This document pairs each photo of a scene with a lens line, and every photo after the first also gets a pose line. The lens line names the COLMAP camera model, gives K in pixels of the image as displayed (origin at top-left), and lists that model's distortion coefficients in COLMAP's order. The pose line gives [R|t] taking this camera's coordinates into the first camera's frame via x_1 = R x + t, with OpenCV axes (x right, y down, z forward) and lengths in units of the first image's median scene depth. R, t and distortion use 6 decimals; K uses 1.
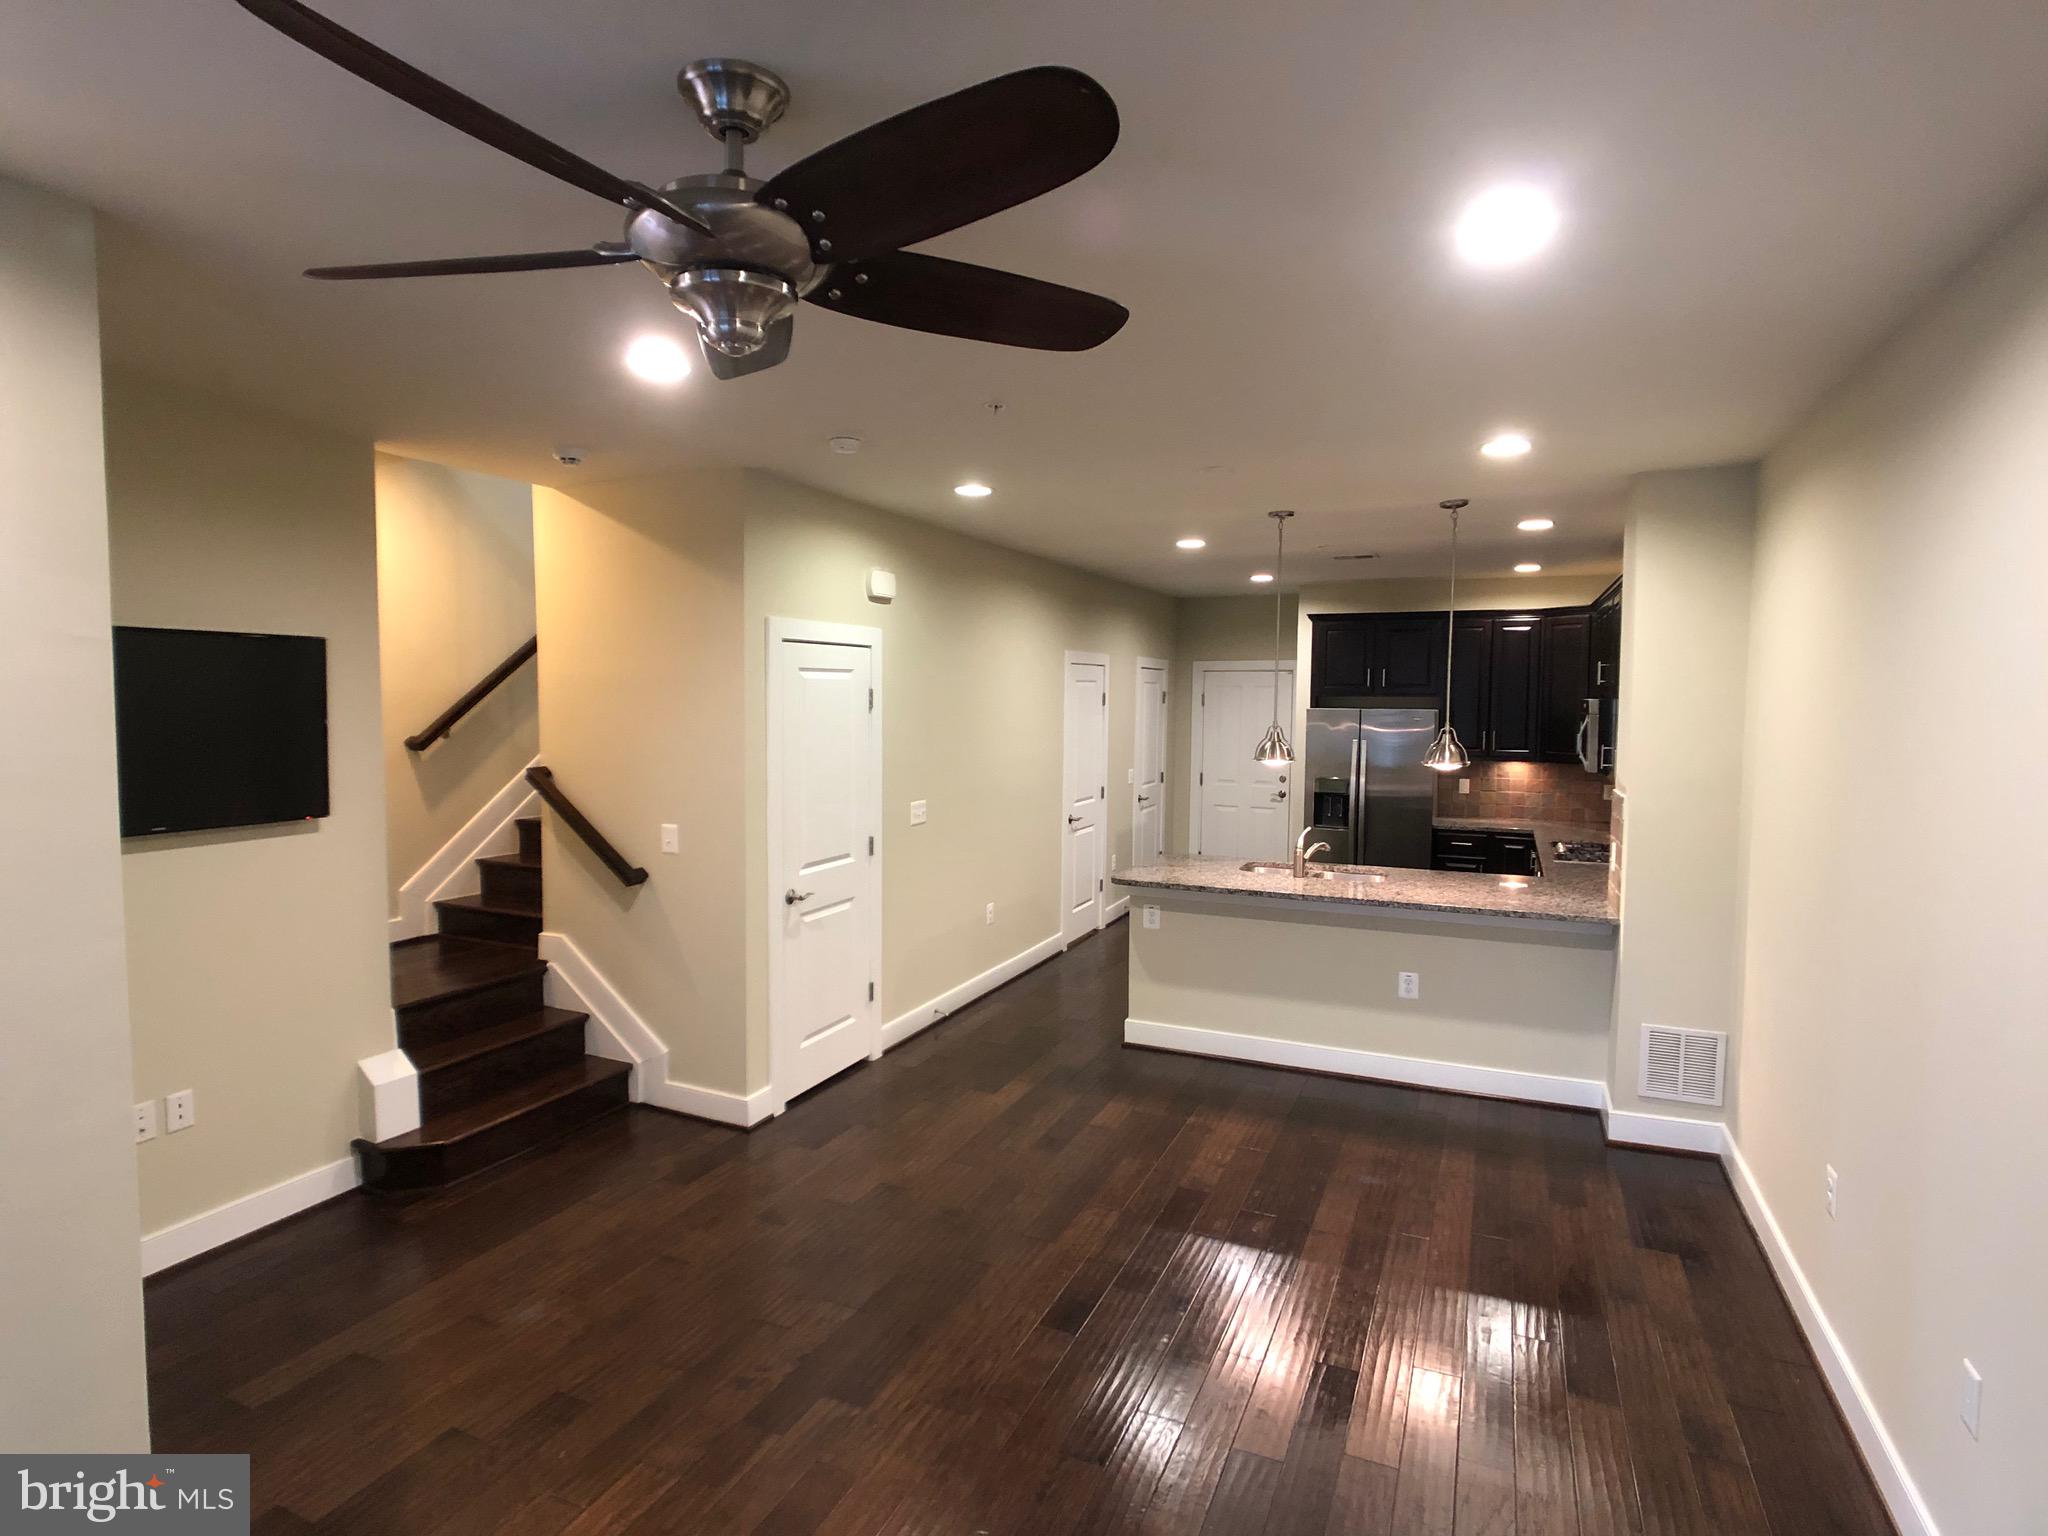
lens RADIAL K [[1065.9, 0, 1026.4], [0, 1065.9, 768.5], [0, 0, 1]] dist [0.002610, 0.000556]
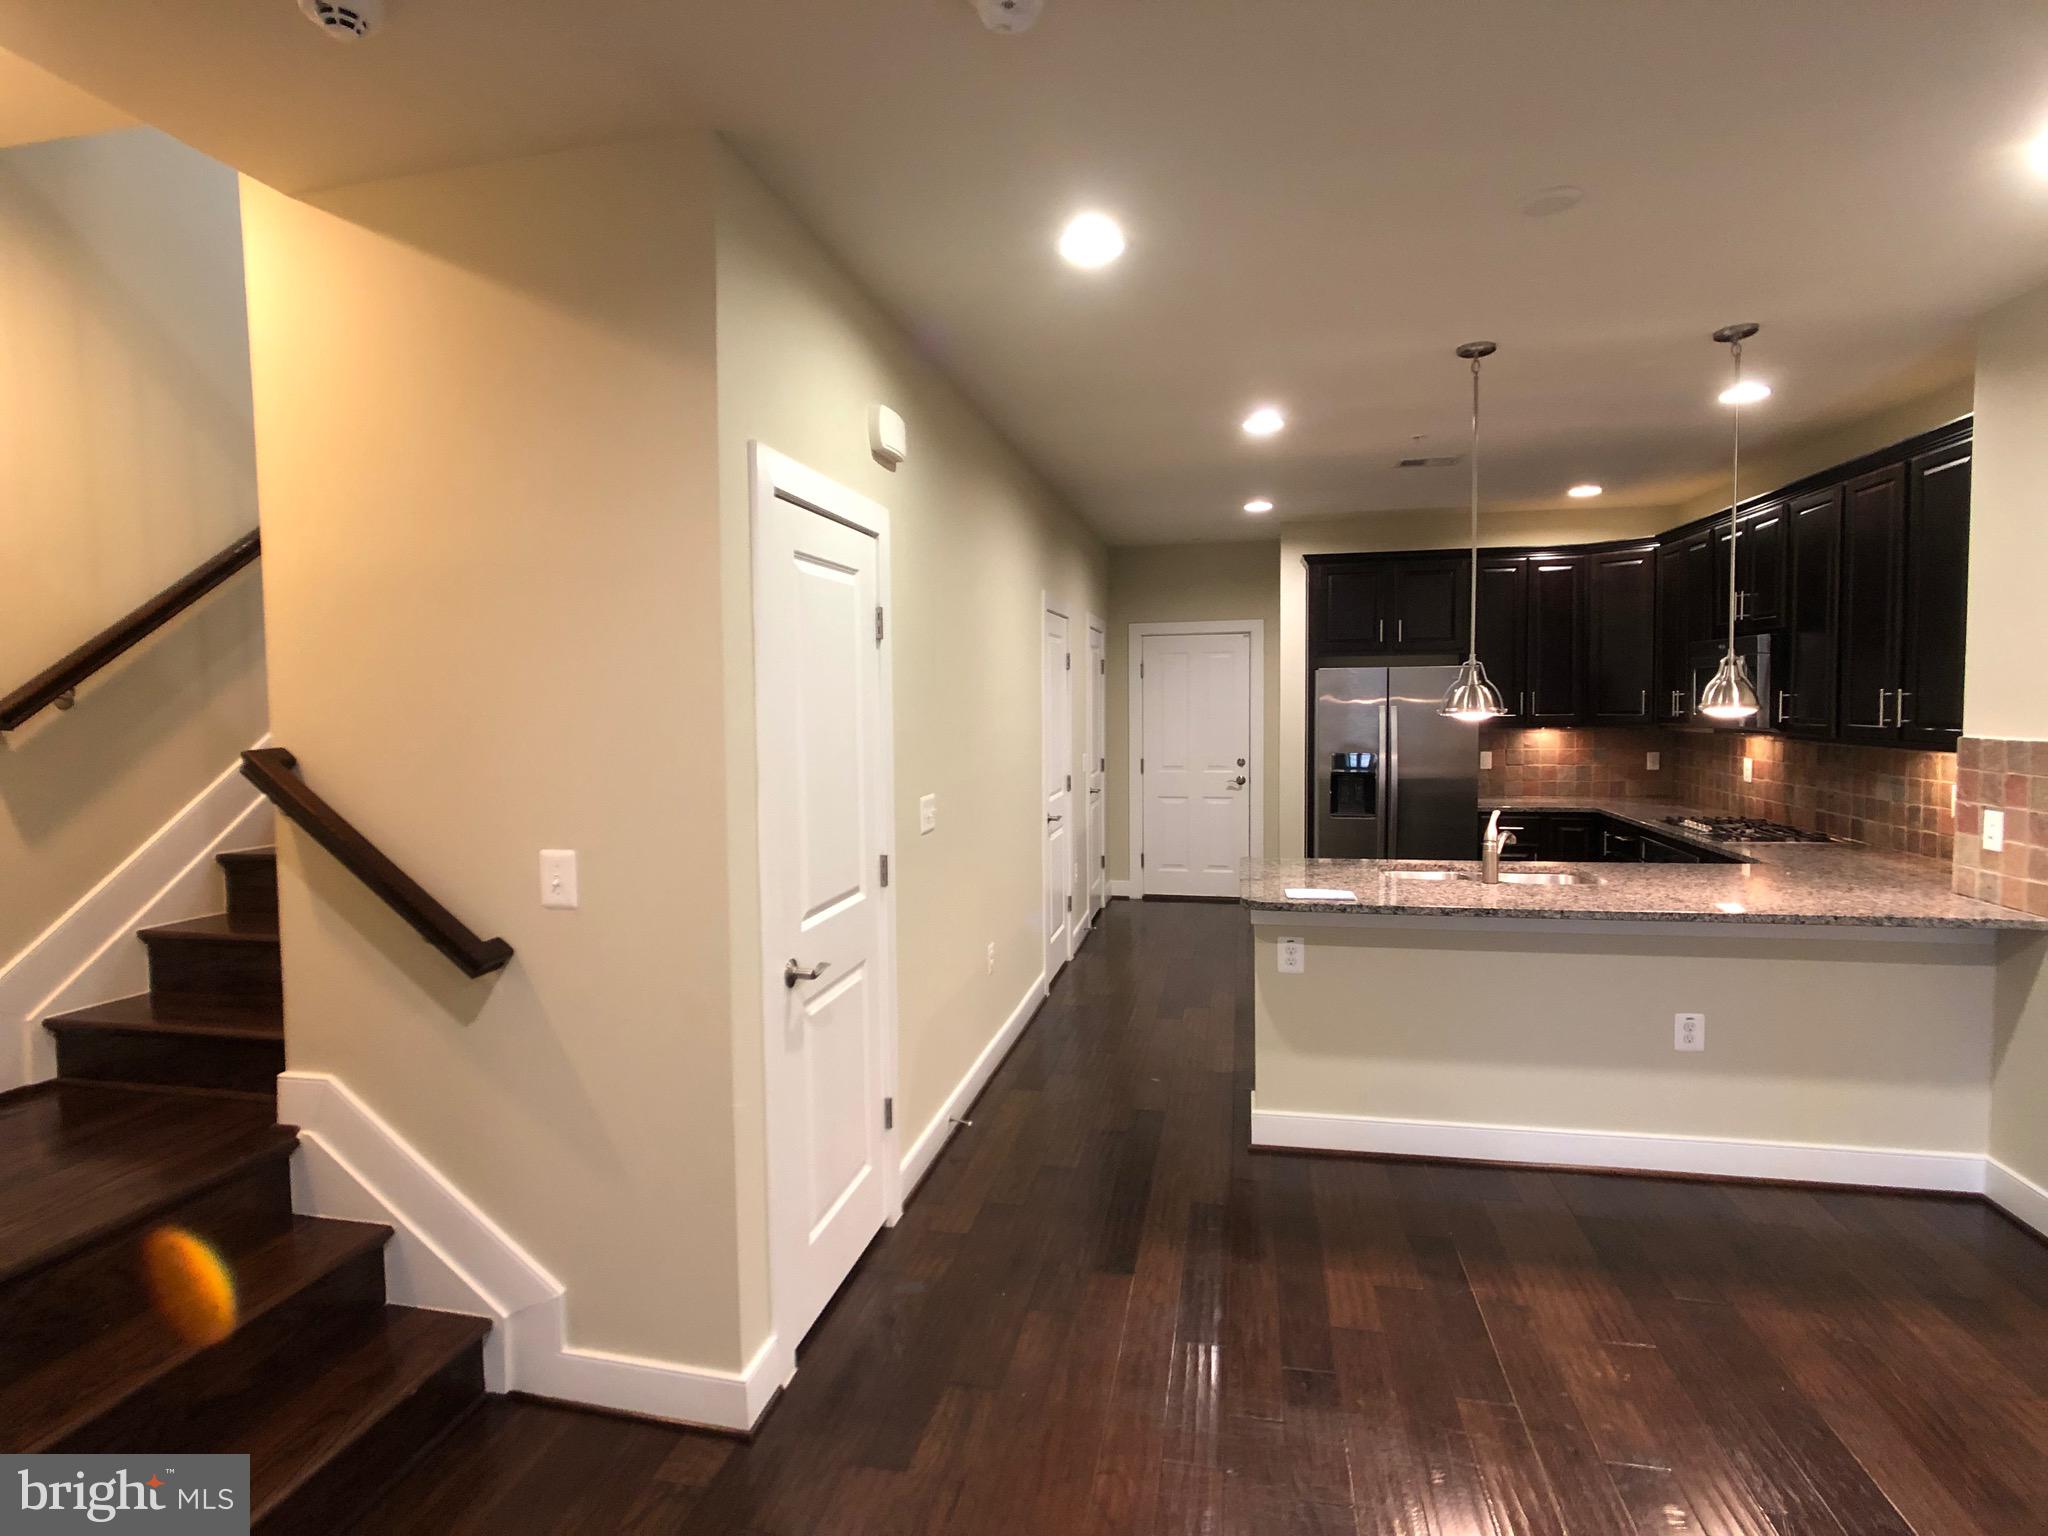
lens RADIAL K [[1079.6, 0, 1016.5], [0, 1079.6, 761.1], [0, 0, 1]] dist [-0.037269, 0.031894]
pose [[0.979403, -0.031419, 0.199454, -0.197752], [0.033671, 0.999402, -0.007913, 0.019148], [-0.199086, 0.014465, 0.979875, 0.405888]]
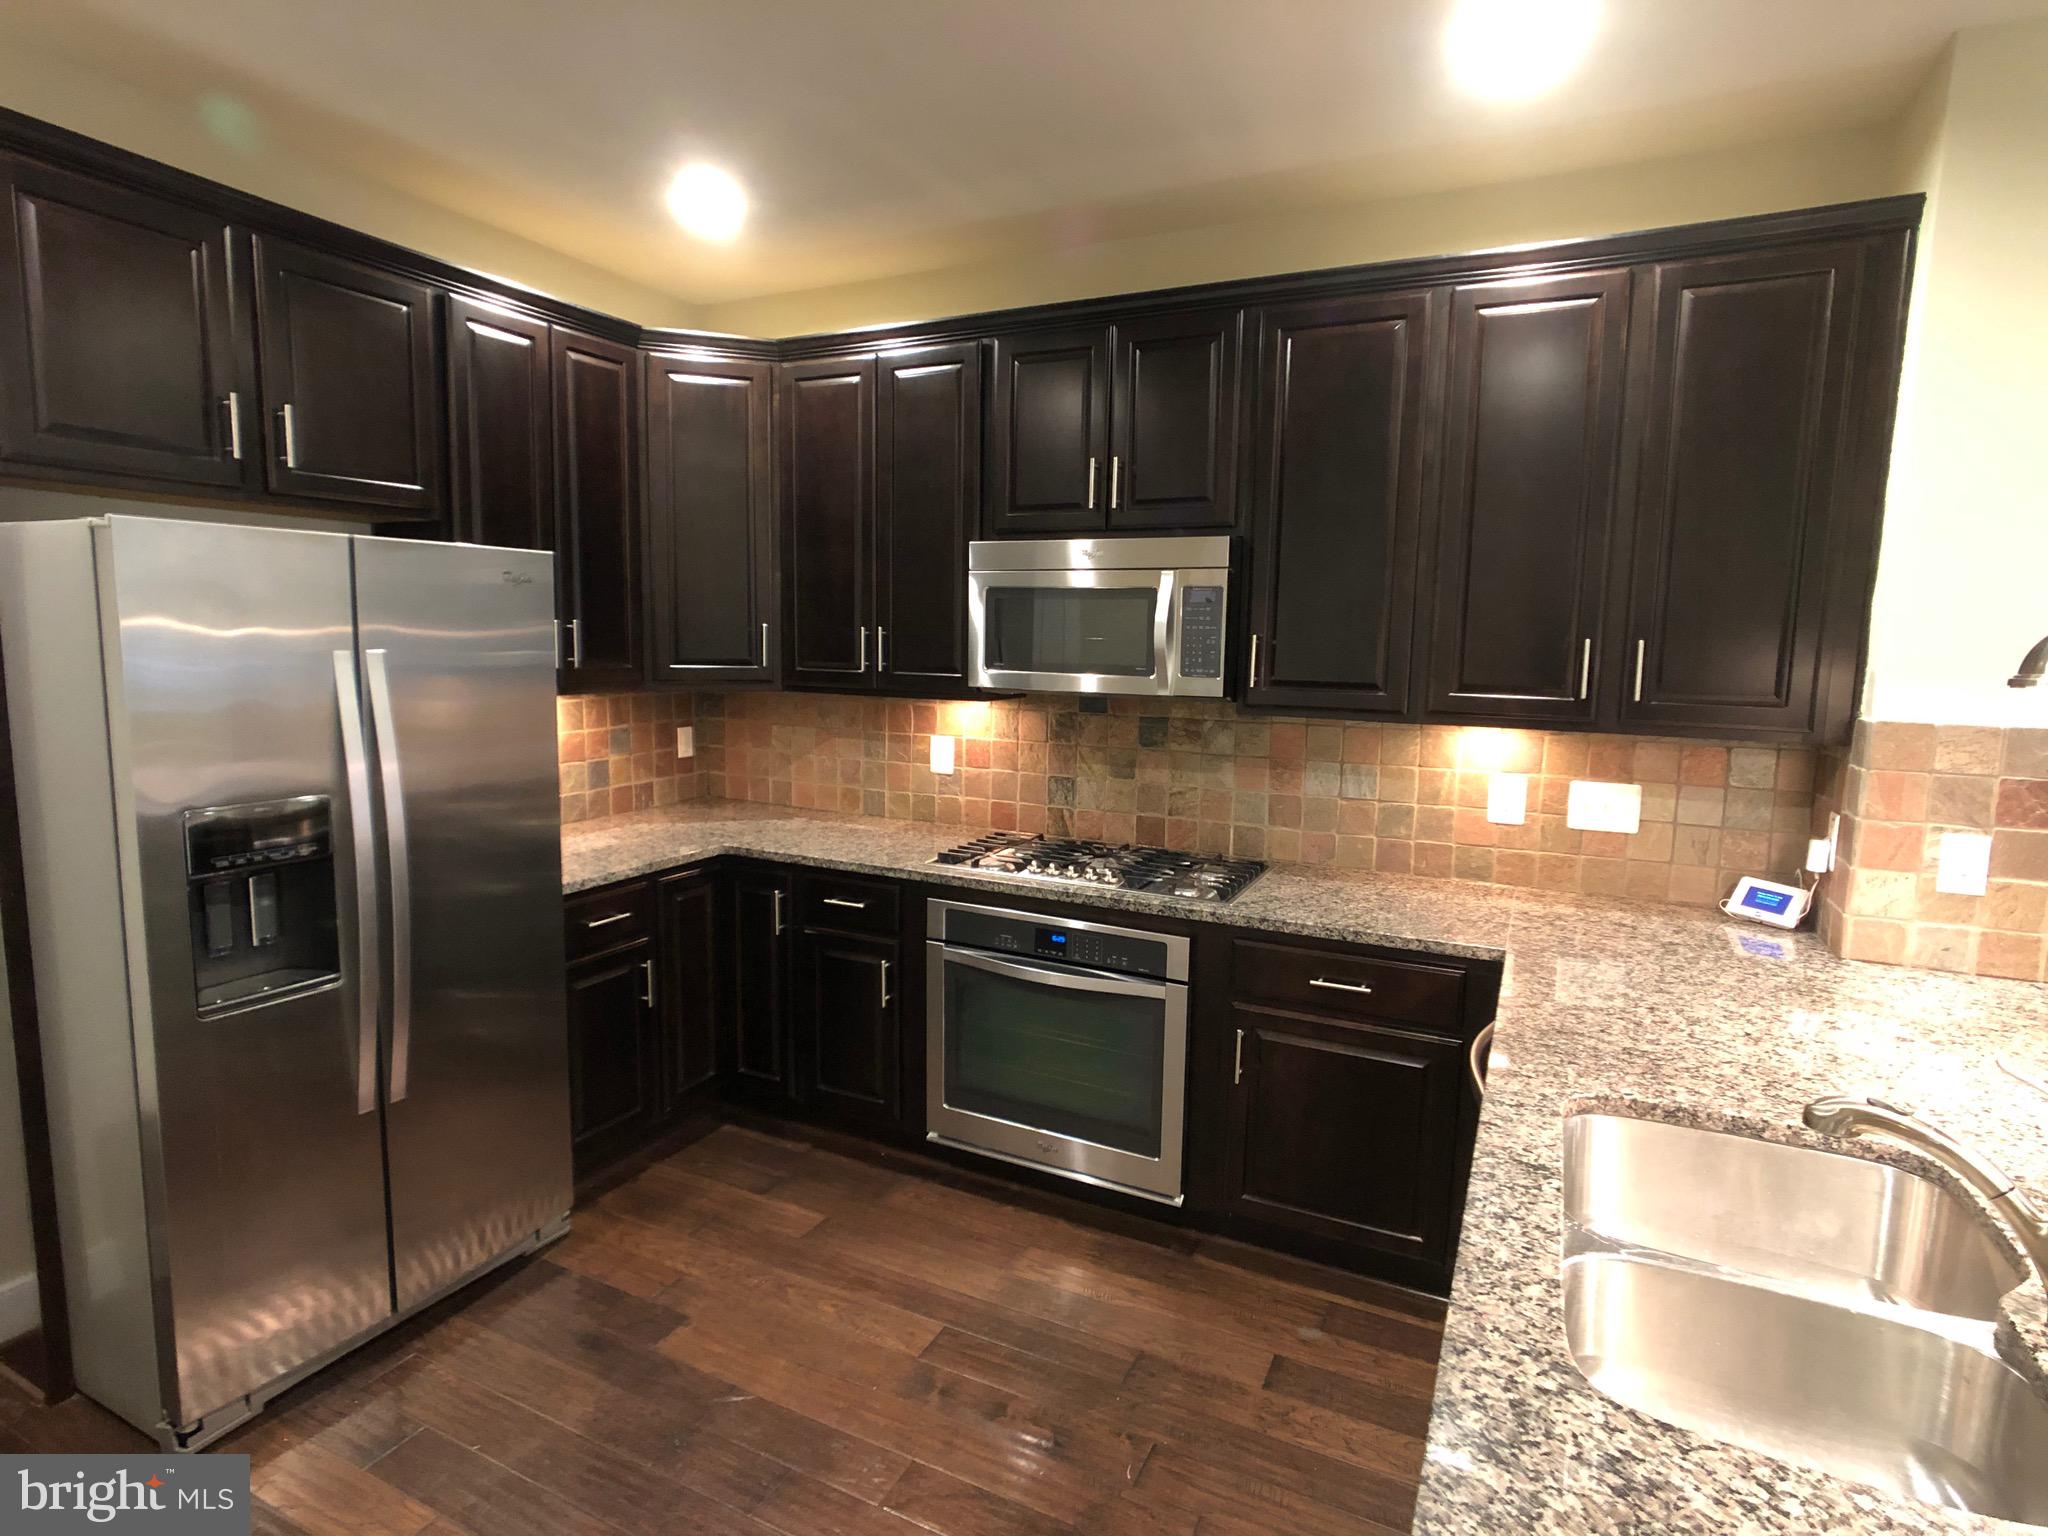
lens RADIAL K [[1065.9, 0, 1026.4], [0, 1065.9, 768.5], [0, 0, 1]] dist [0.002610, 0.000556]
pose [[0.053521, -0.130029, 0.990065, 0.067812], [0.049531, 0.990611, 0.127423, -0.035231], [-0.997338, 0.042219, 0.059459, 1.264377]]
